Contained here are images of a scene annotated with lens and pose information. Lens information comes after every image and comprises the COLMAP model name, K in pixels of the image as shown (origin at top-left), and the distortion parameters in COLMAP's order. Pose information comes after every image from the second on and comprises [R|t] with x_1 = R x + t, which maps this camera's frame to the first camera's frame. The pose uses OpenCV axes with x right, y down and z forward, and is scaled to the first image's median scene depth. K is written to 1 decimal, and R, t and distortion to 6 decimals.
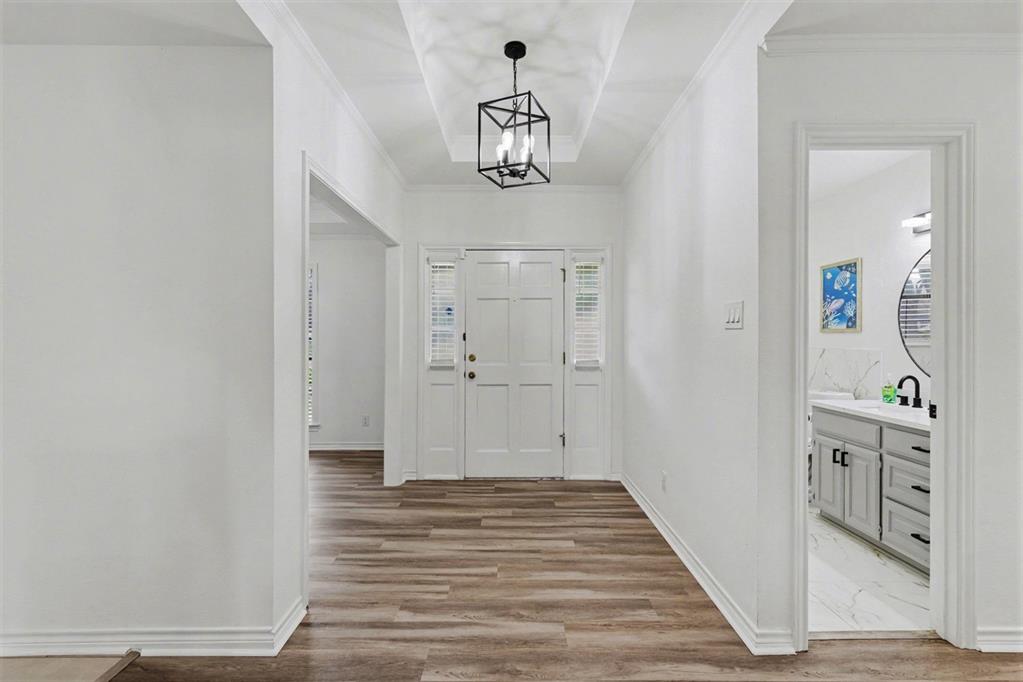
lens RADIAL K [[447.7, 0, 520.2], [0, 447.7, 331.4], [0, 0, 1]] dist [-0.003247, -0.000087]
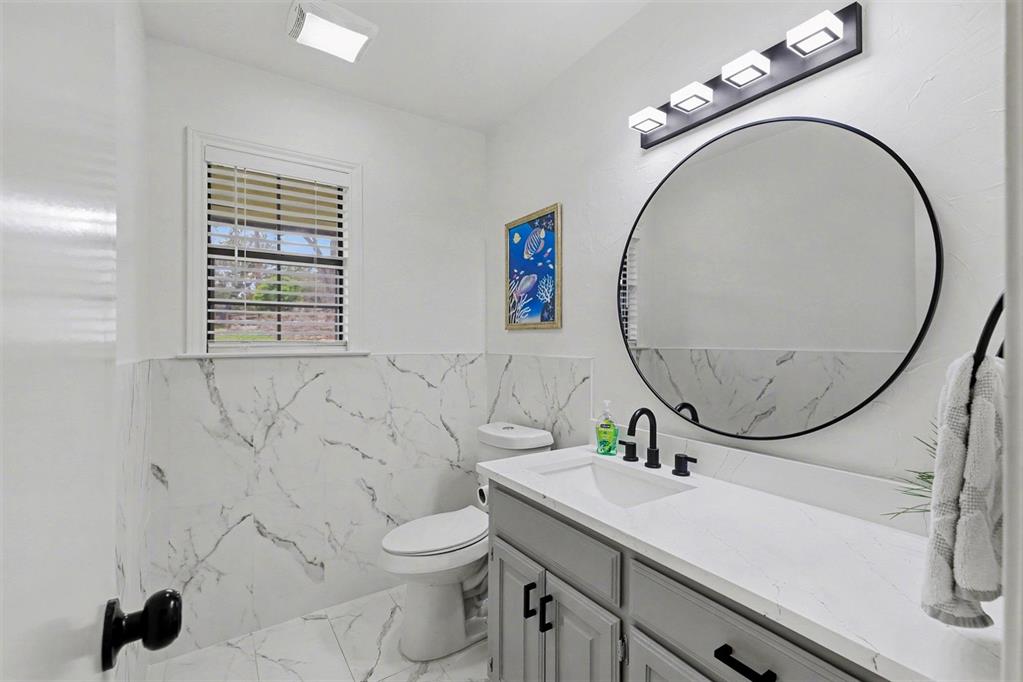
lens RADIAL K [[447.7, 0, 507.6], [0, 447.7, 340.0], [0, 0, 1]] dist [-0.003247, -0.000087]
pose [[0.837313, -0.010682, 0.546619, 0.367012], [0.004672, 0.999912, 0.012384, 0.009783], [-0.546704, -0.007815, 0.837290, 0.525734]]
